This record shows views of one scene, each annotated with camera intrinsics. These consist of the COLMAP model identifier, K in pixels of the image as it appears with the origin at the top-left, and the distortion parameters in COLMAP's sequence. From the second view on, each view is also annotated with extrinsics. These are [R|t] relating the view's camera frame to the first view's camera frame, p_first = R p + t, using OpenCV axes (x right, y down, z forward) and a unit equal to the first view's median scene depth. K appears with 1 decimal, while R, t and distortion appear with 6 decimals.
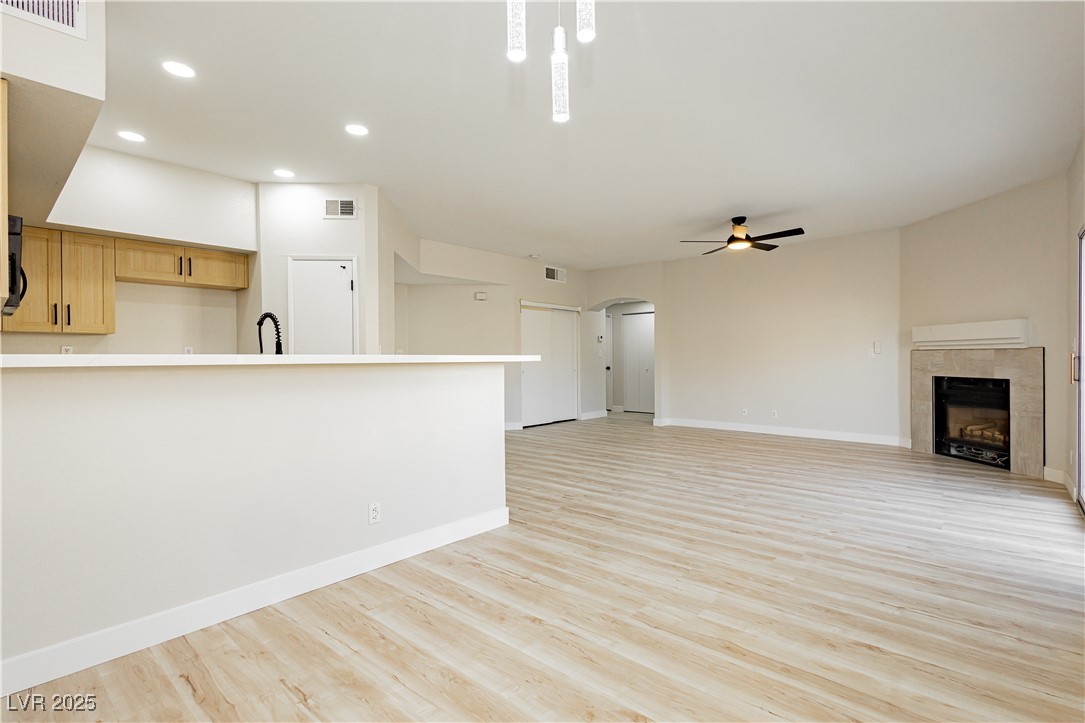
lens RADIAL K [[505.0, 0, 531.2], [0, 505.0, 360.6], [0, 0, 1]] dist [0.002591, 0.000229]
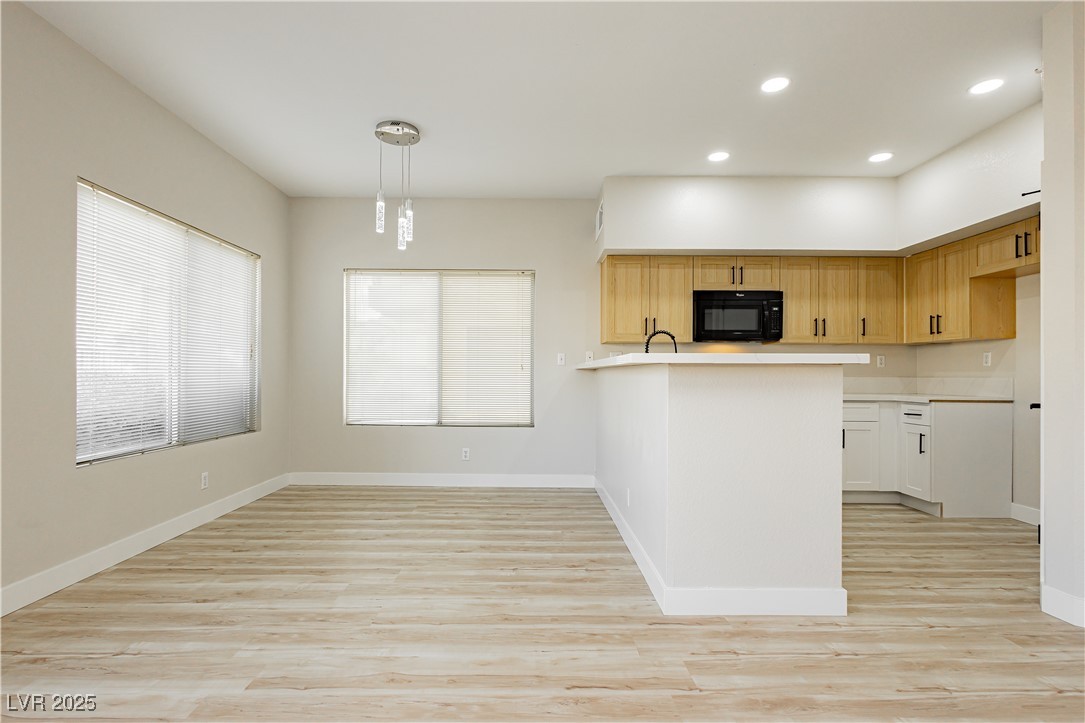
lens RADIAL K [[520.6, 0, 533.7], [0, 520.6, 372.9], [0, 0, 1]] dist [0.001590, 0.000497]
pose [[-0.720157, 0.003542, -0.693802, 0.396612], [-0.001353, 0.999978, 0.006509, 0.005891], [0.693810, 0.005626, -0.720136, 1.002214]]
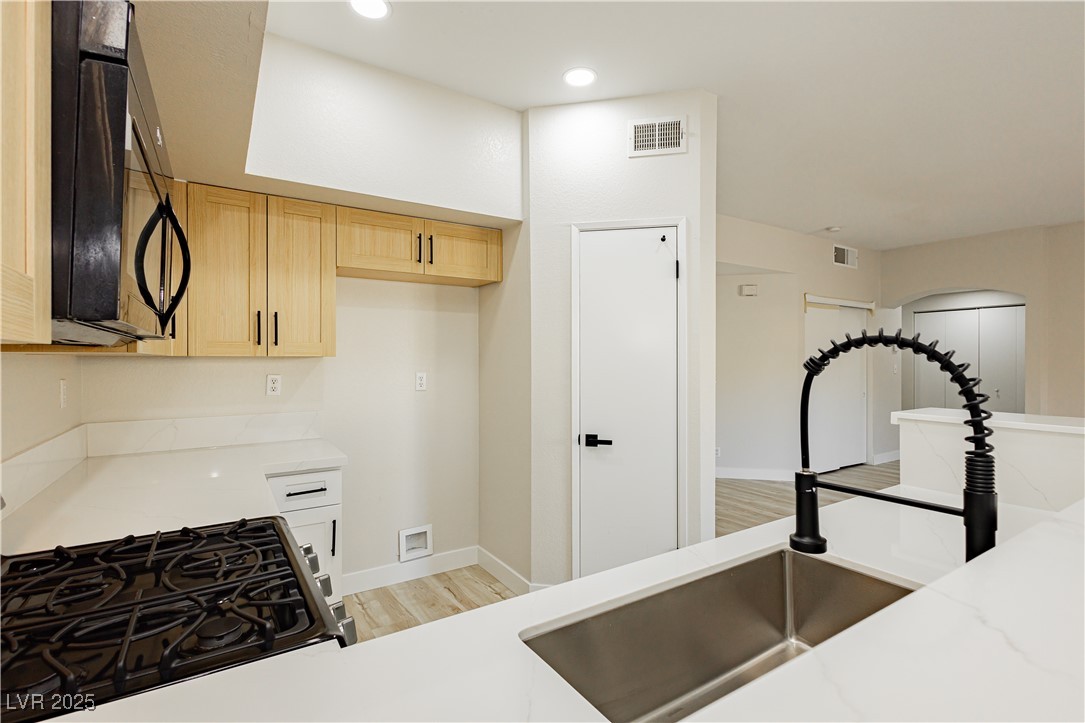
lens RADIAL K [[474.2, 0, 497.7], [0, 474.2, 361.9], [0, 0, 1]] dist [0.000728, 0.000018]
pose [[0.956820, 0.008560, -0.290554, -0.400304], [-0.007756, 0.999962, 0.003917, -0.044855], [0.290577, -0.001494, 0.956850, 0.431959]]
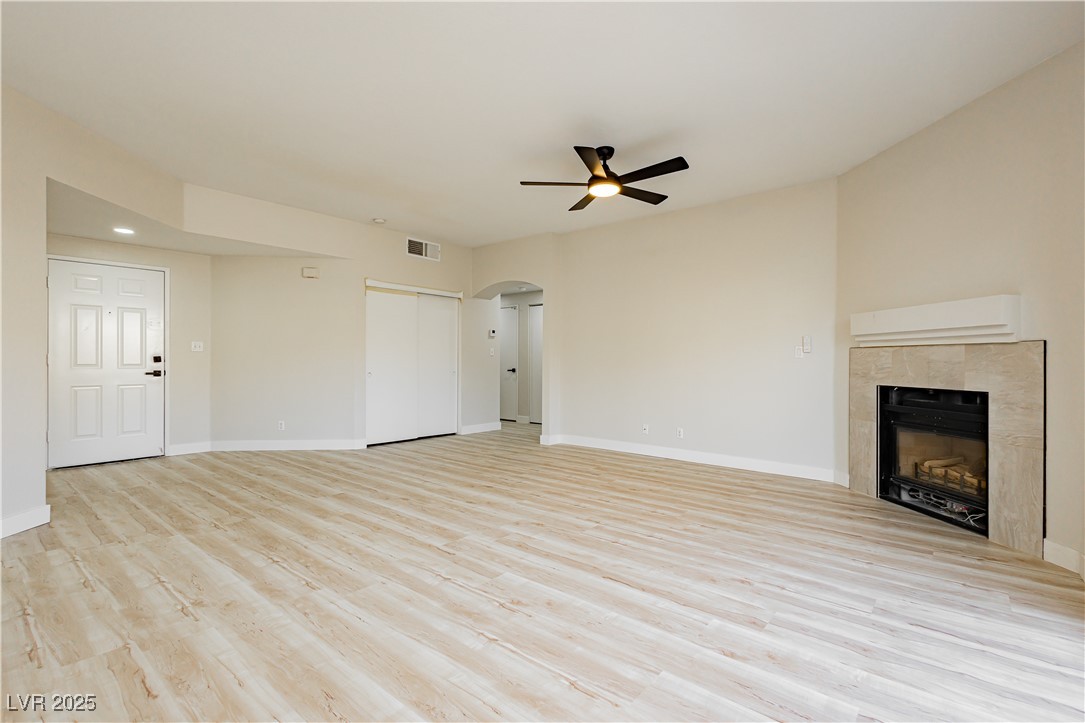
lens RADIAL K [[498.2, 0, 538.9], [0, 498.2, 360.8], [0, 0, 1]] dist [0.002162, 0.000479]
pose [[0.999141, 0.012153, 0.039611, 0.362225], [-0.011979, 0.999918, -0.004622, 0.007170], [-0.039664, 0.004144, 0.999204, 0.402643]]
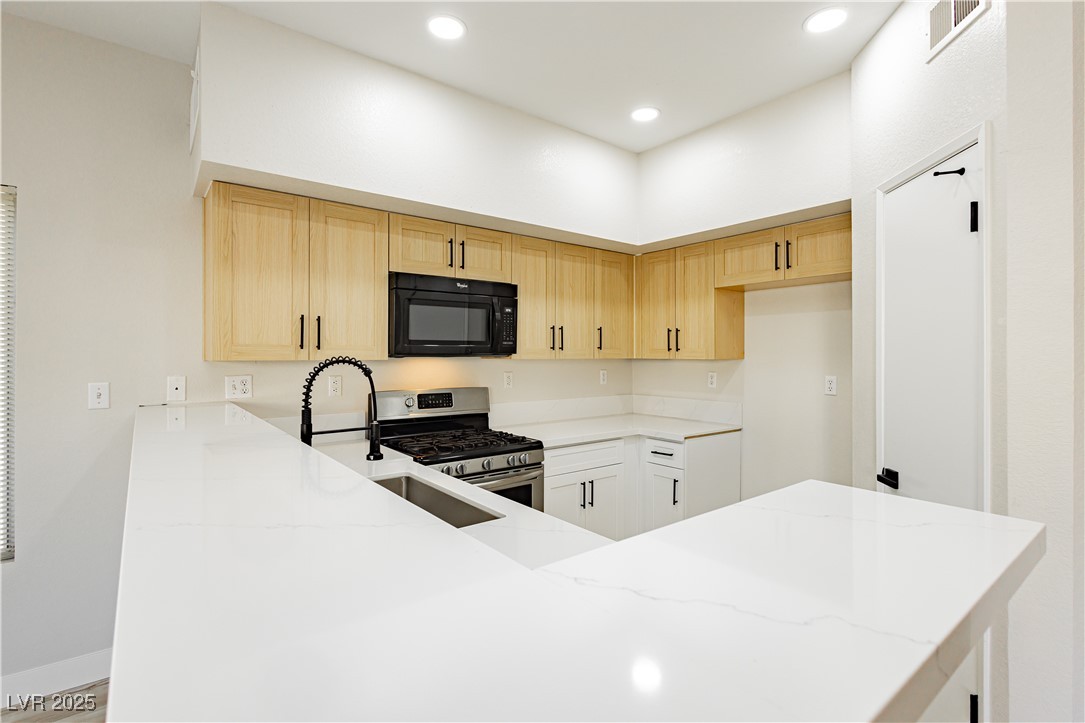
lens RADIAL K [[517.4, 0, 542.2], [0, 517.4, 354.6], [0, 0, 1]] dist [0.000606, 0.000067]
pose [[-0.148953, 0.007570, -0.988815, 0.028702], [-0.004180, 0.999957, 0.008285, -0.058515], [0.988835, 0.005368, -0.148915, 0.750156]]
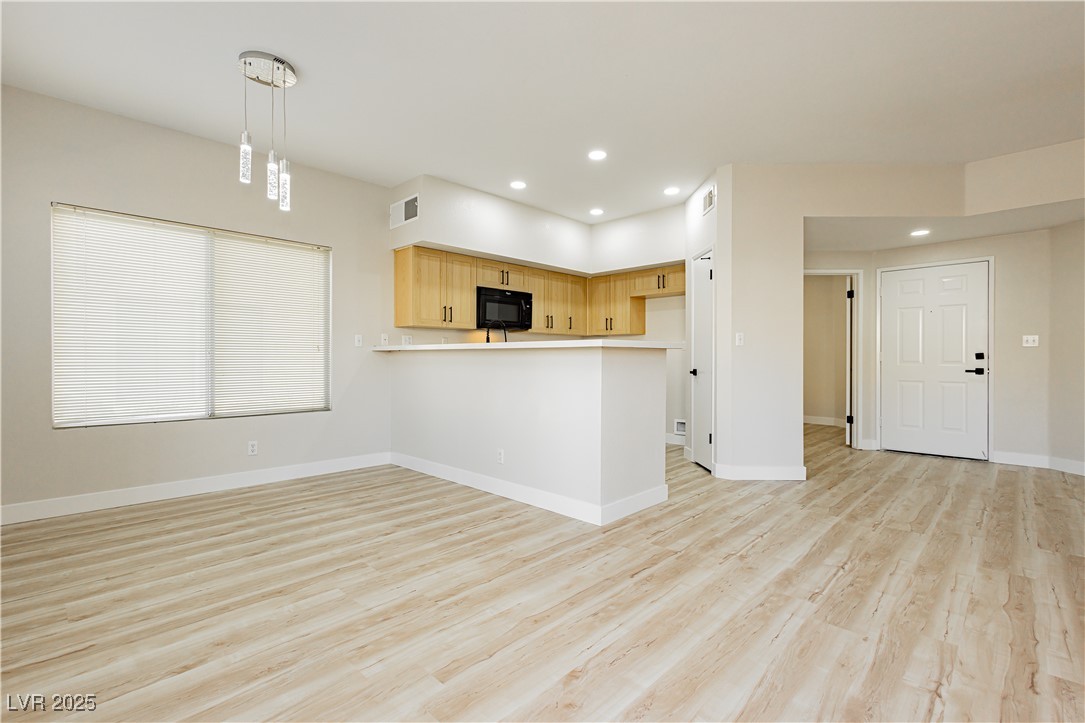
lens RADIAL K [[490.7, 0, 542.5], [0, 490.7, 361.5], [0, 0, 1]] dist [0.002668, -0.000192]
pose [[-0.018252, 0.015201, -0.999718, 0.615364], [-0.005747, 0.999866, 0.015308, 0.009750], [0.999817, 0.006025, -0.018162, 0.668111]]
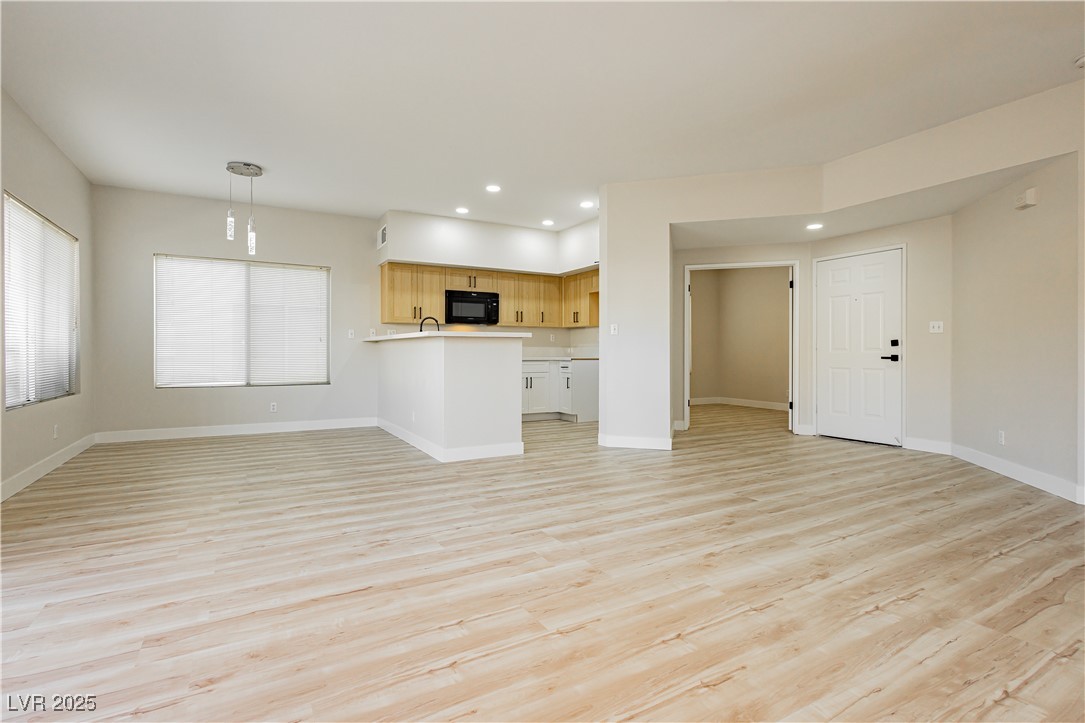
lens RADIAL K [[509.2, 0, 537.3], [0, 509.2, 353.1], [0, 0, 1]] dist [0.003287, 0.000079]
pose [[-0.287963, 0.011109, -0.957577, 0.831274], [-0.002139, 0.999923, 0.012243, 0.019660], [0.957639, 0.005574, -0.287917, 1.180472]]
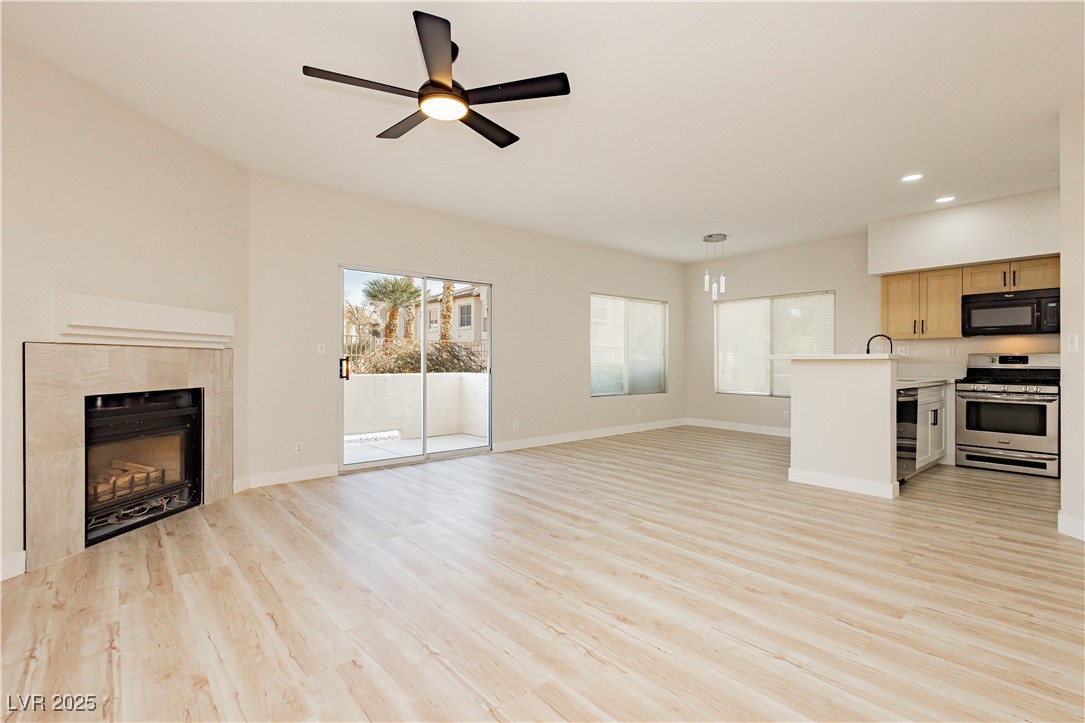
lens RADIAL K [[506.2, 0, 567.8], [0, 506.2, 361.7], [0, 0, 1]] dist [0.003230, 0.000205]
pose [[-0.997600, 0.007464, 0.068838, 0.327739], [0.007853, 0.999955, 0.005373, -0.002910], [-0.068795, 0.005901, -0.997613, 1.748563]]
